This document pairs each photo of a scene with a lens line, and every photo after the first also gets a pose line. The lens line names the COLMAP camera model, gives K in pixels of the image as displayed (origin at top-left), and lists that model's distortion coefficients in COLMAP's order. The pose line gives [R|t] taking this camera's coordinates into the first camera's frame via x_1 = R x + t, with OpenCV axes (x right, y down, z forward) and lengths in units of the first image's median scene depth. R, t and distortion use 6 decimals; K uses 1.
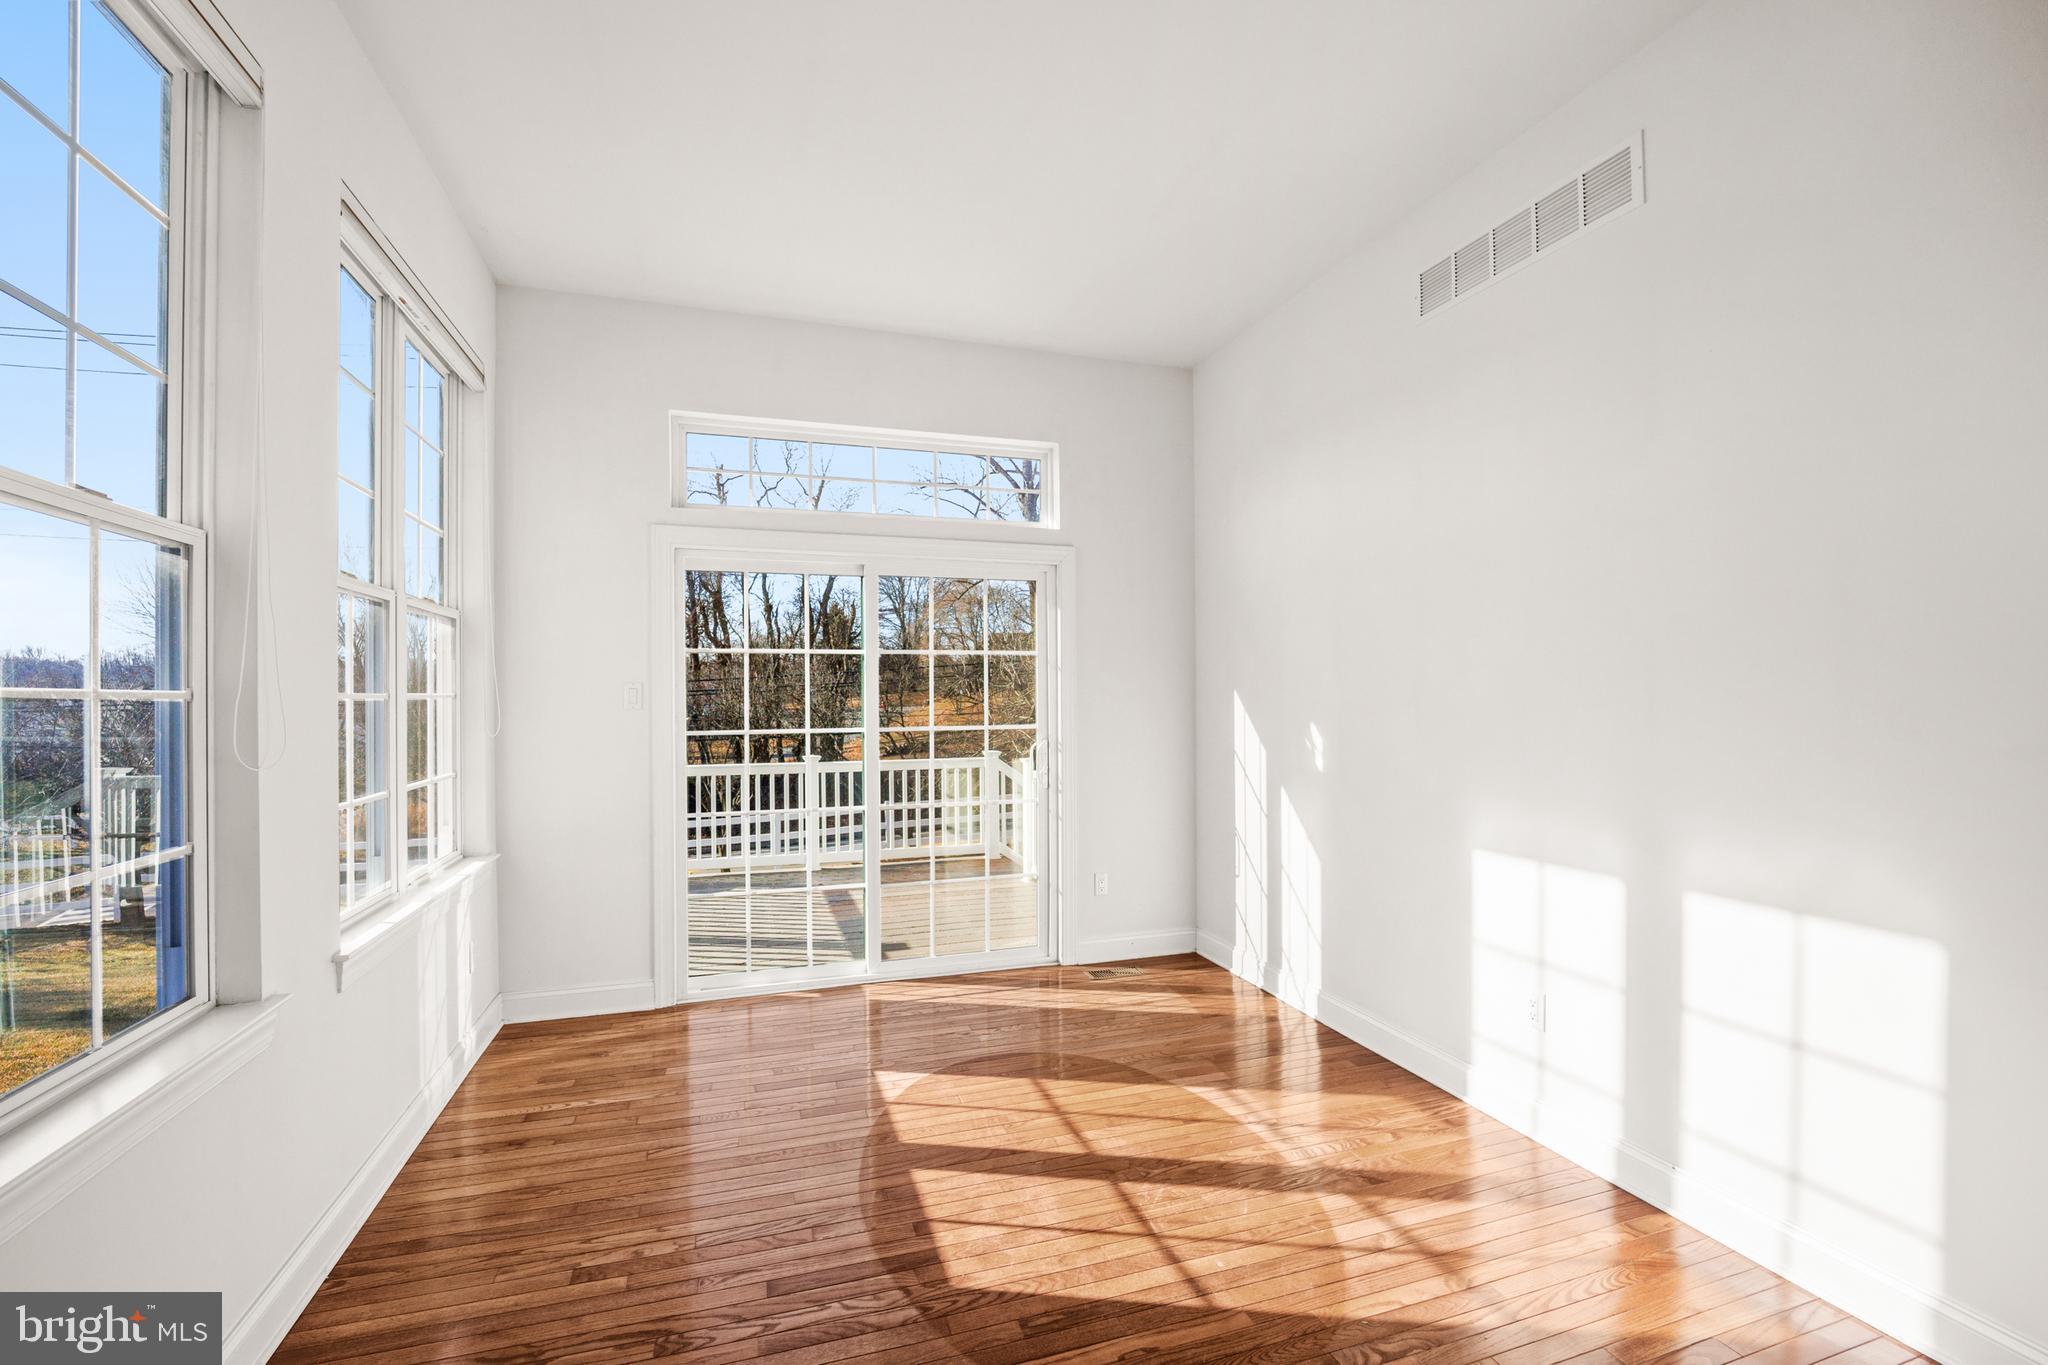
lens RADIAL K [[847.5, 0, 1008.5], [0, 847.5, 702.1], [0, 0, 1]] dist [-0.000729, -0.000113]
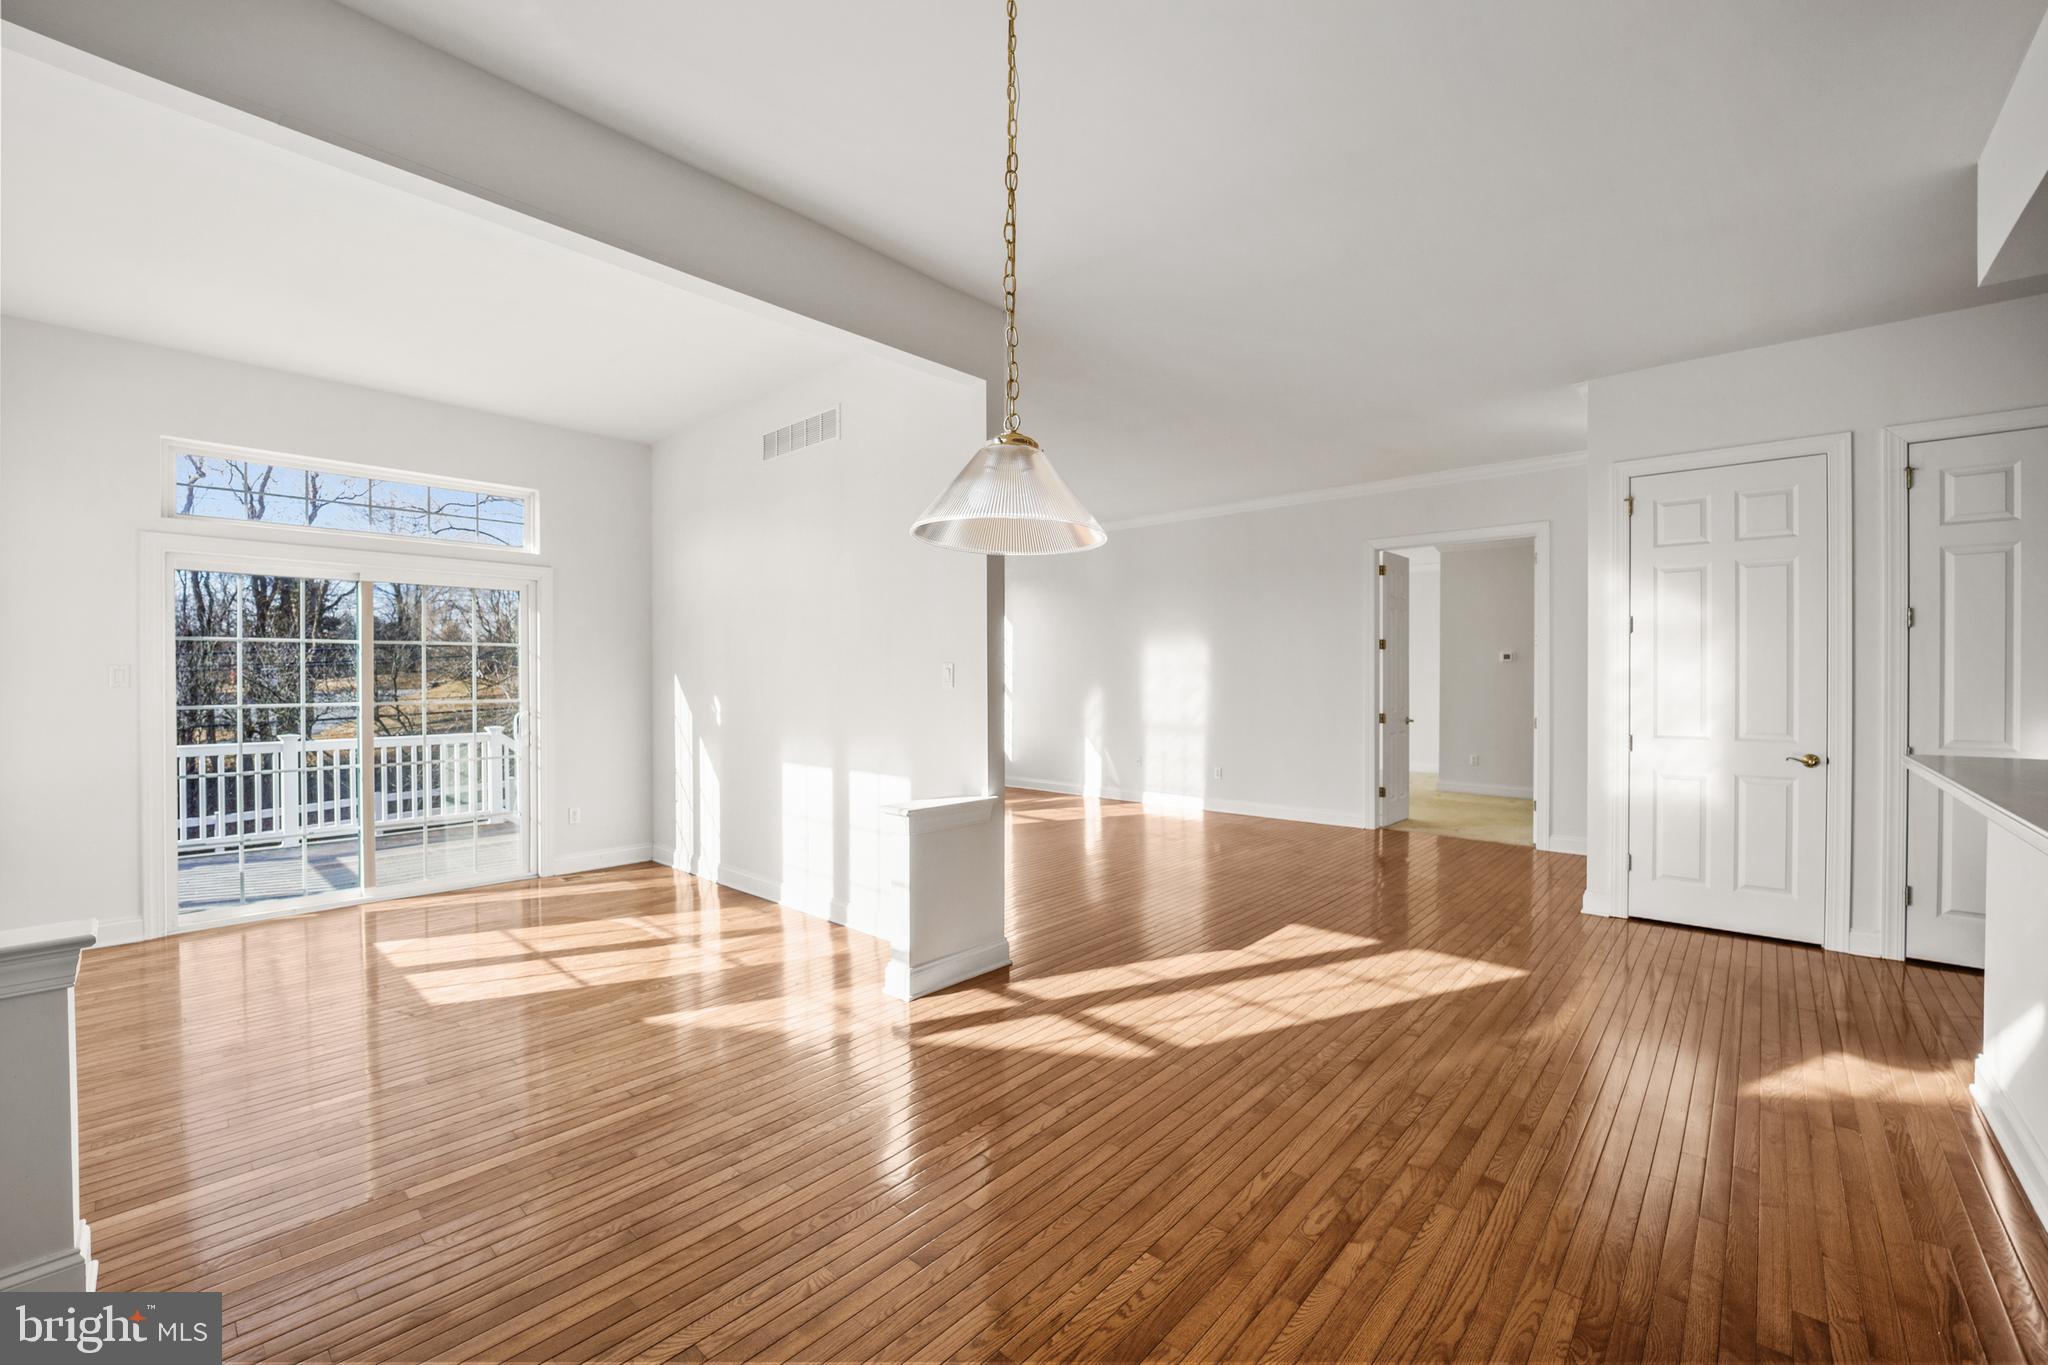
lens RADIAL K [[836.6, 0, 1017.8], [0, 836.6, 681.6], [0, 0, 1]] dist [-0.011628, 0.000422]
pose [[0.869085, 0.001563, 0.494661, 0.076723], [0.000715, 0.999990, -0.004415, 0.005995], [-0.494662, 0.004191, 0.869075, -0.615736]]
